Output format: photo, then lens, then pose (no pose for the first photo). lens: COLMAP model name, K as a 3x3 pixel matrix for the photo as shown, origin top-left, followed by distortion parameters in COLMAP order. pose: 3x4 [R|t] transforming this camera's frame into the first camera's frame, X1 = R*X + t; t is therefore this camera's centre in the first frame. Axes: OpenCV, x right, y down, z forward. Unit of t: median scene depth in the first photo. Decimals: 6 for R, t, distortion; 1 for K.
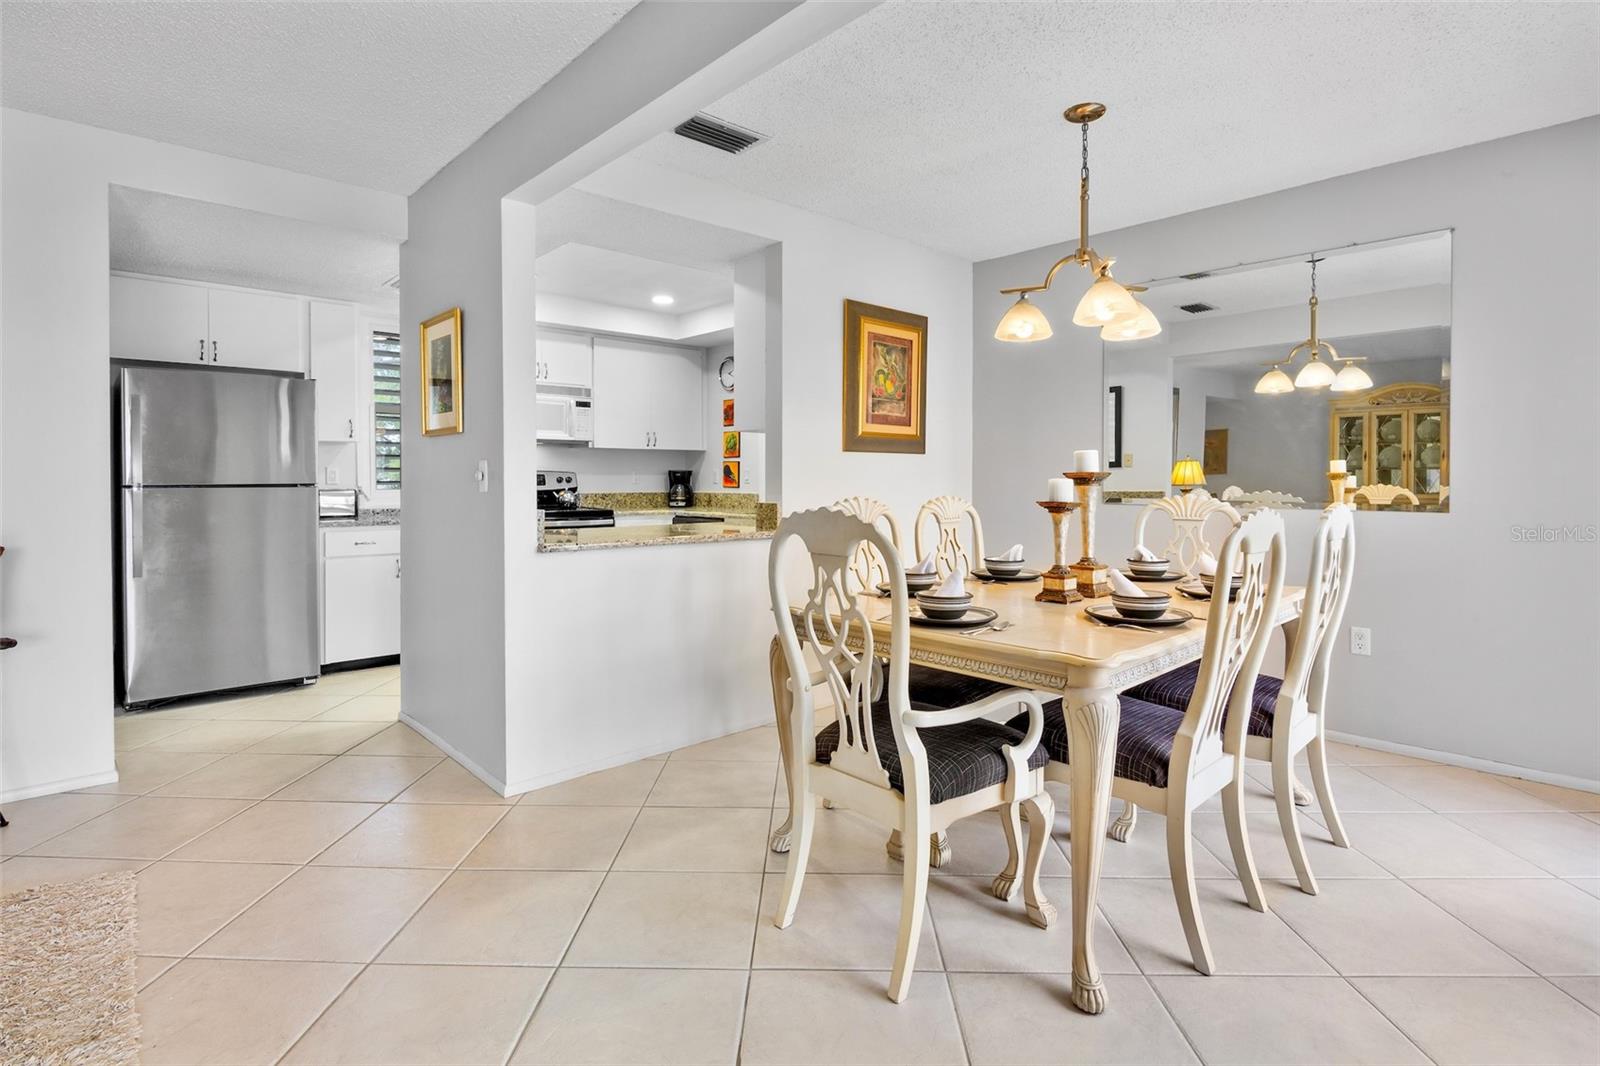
lens RADIAL K [[799.2, 0, 799.5], [0, 799.2, 491.4], [0, 0, 1]] dist [-0.015322, -0.000218]
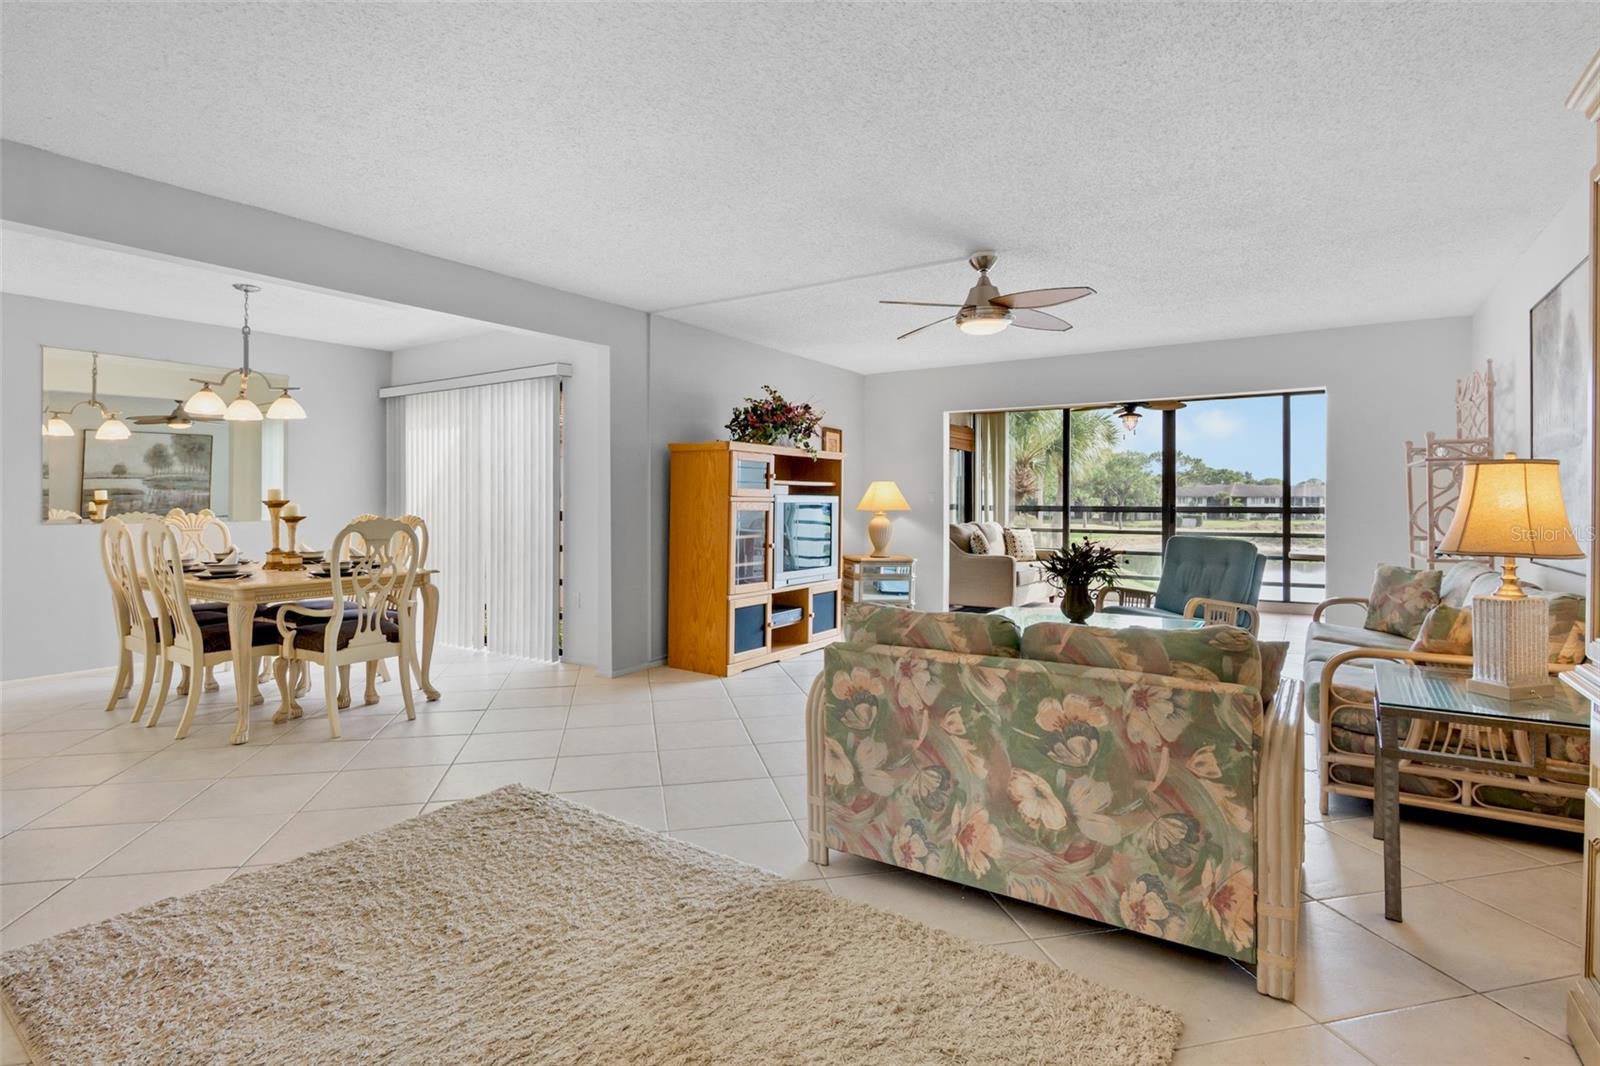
lens RADIAL K [[799.2, 0, 799.5], [0, 799.2, 491.4], [0, 0, 1]] dist [-0.015322, -0.000218]
pose [[-0.246675, 0.009633, 0.969050, -0.710889], [0.014700, 0.999873, -0.006197, -0.006803], [-0.968987, 0.012716, -0.246785, 0.123431]]
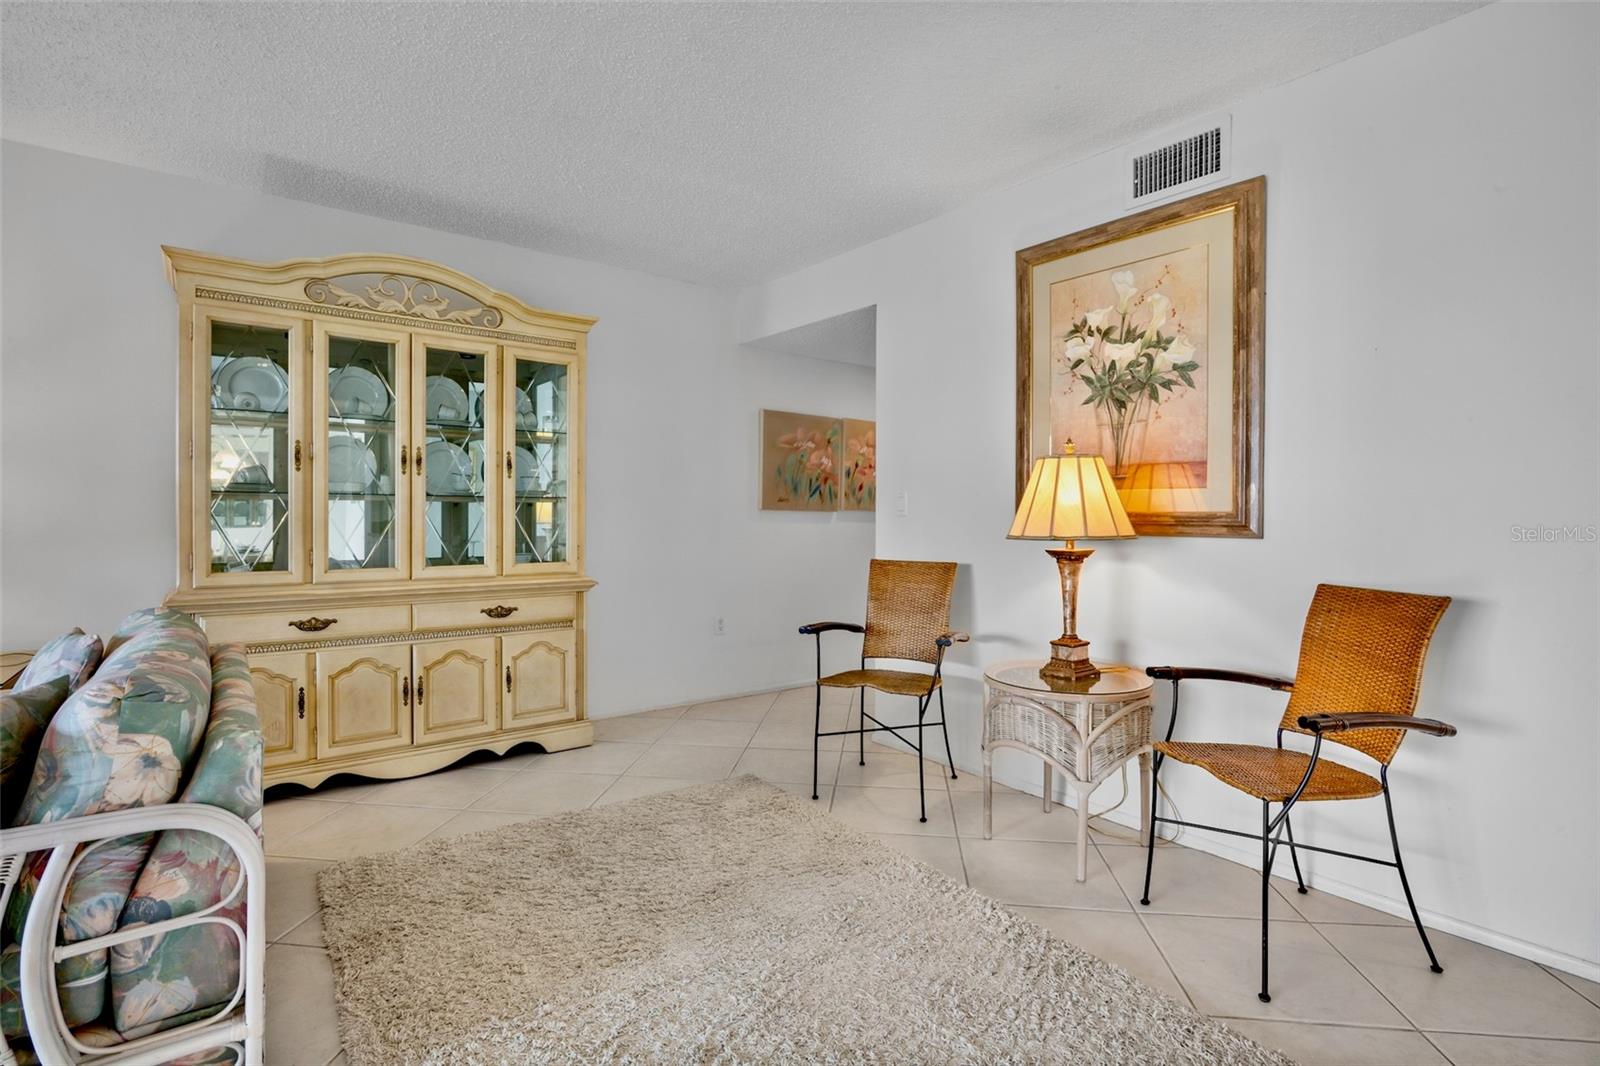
lens RADIAL K [[779.5, 0, 795.8], [0, 779.5, 521.2], [0, 0, 1]] dist [-0.009776, 0.000004]
pose [[-0.083180, 0.004359, -0.996525, -0.099194], [-0.020896, 0.999763, 0.006118, 0.002943], [0.996315, 0.021333, -0.083069, 0.183724]]
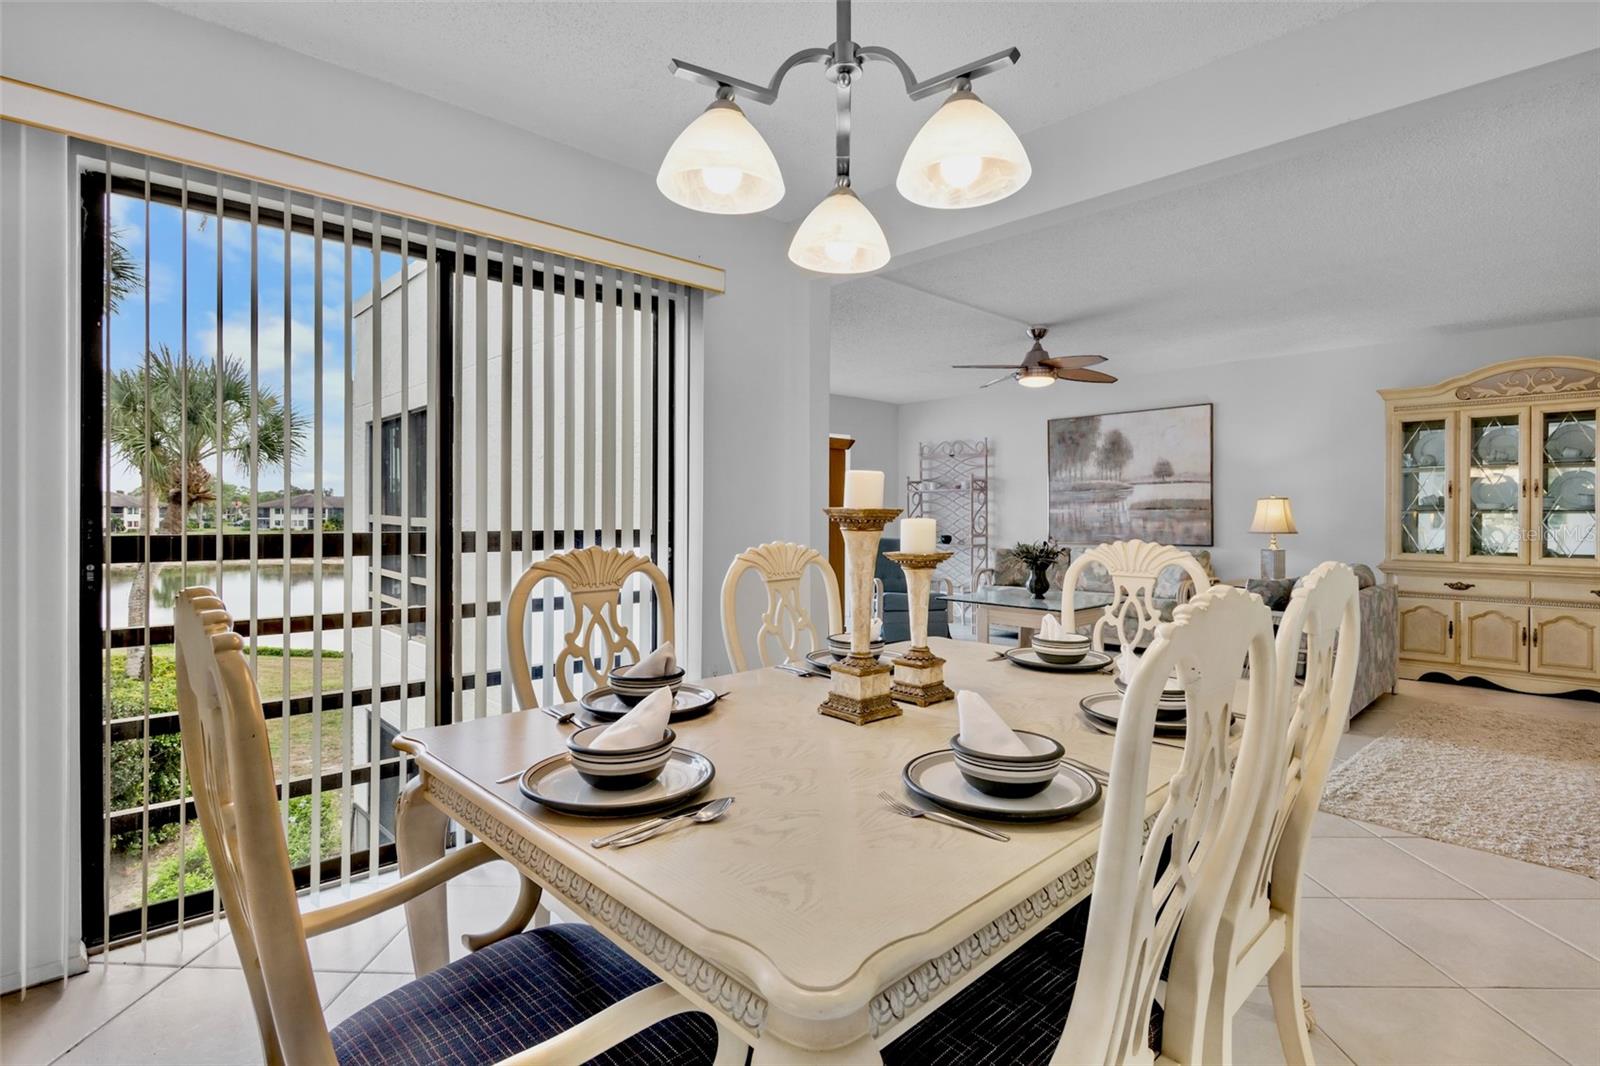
lens RADIAL K [[779.5, 0, 795.8], [0, 779.5, 521.2], [0, 0, 1]] dist [-0.009776, 0.000004]
pose [[-0.999625, -0.003138, -0.027190, 0.186300], [-0.003859, 0.999641, 0.026508, -0.013221], [0.027097, 0.026603, -0.999279, 0.663628]]
